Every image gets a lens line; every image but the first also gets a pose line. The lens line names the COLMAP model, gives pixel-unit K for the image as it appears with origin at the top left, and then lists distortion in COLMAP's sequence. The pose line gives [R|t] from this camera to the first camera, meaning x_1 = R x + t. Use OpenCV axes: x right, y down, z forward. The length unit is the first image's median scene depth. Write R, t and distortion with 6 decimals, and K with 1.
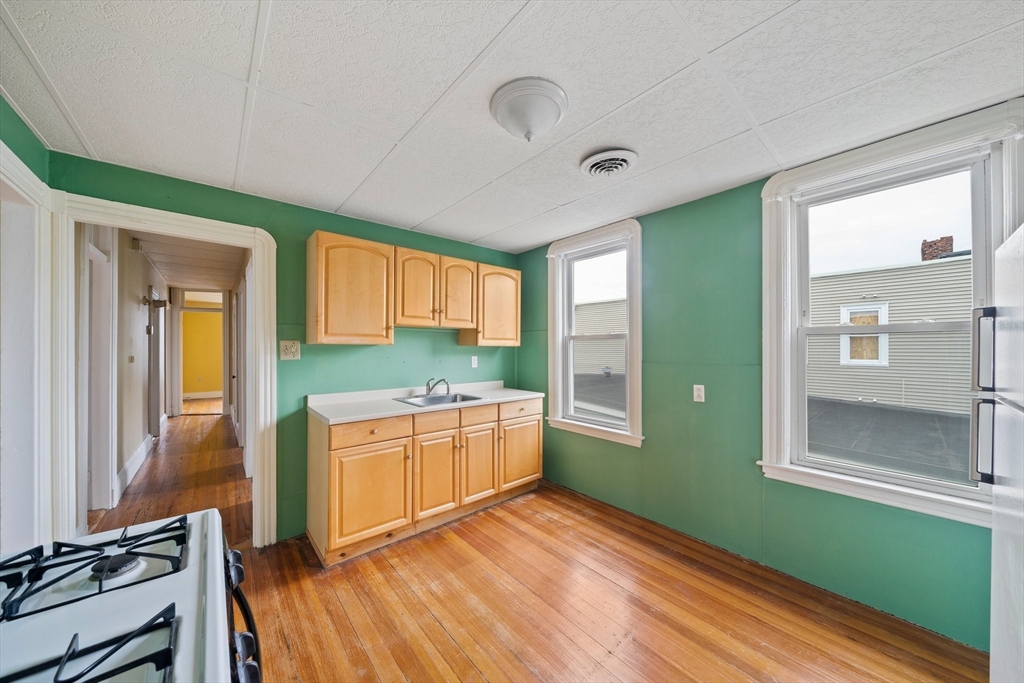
lens RADIAL K [[350.5, 0, 513.5], [0, 350.5, 345.3], [0, 0, 1]] dist [-0.001250, -0.000078]
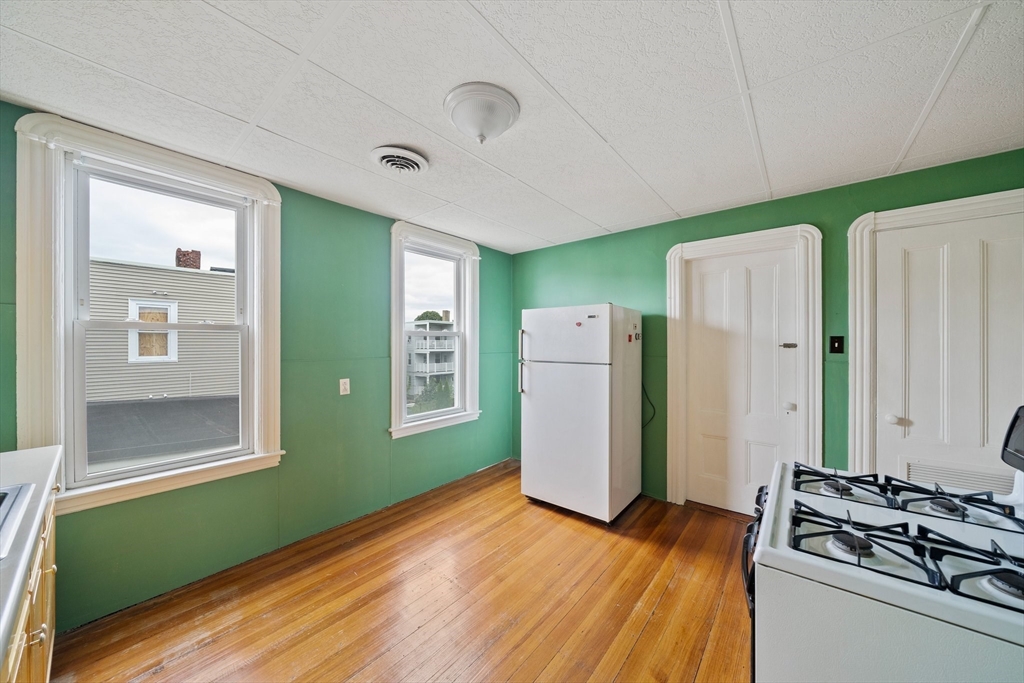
lens RADIAL K [[350.5, 0, 513.5], [0, 350.5, 345.3], [0, 0, 1]] dist [-0.001250, -0.000078]
pose [[-0.157588, -0.004982, 0.987492, -0.469664], [-0.005043, 0.999978, 0.004240, 0.002342], [-0.987492, -0.004312, -0.157610, 0.511089]]
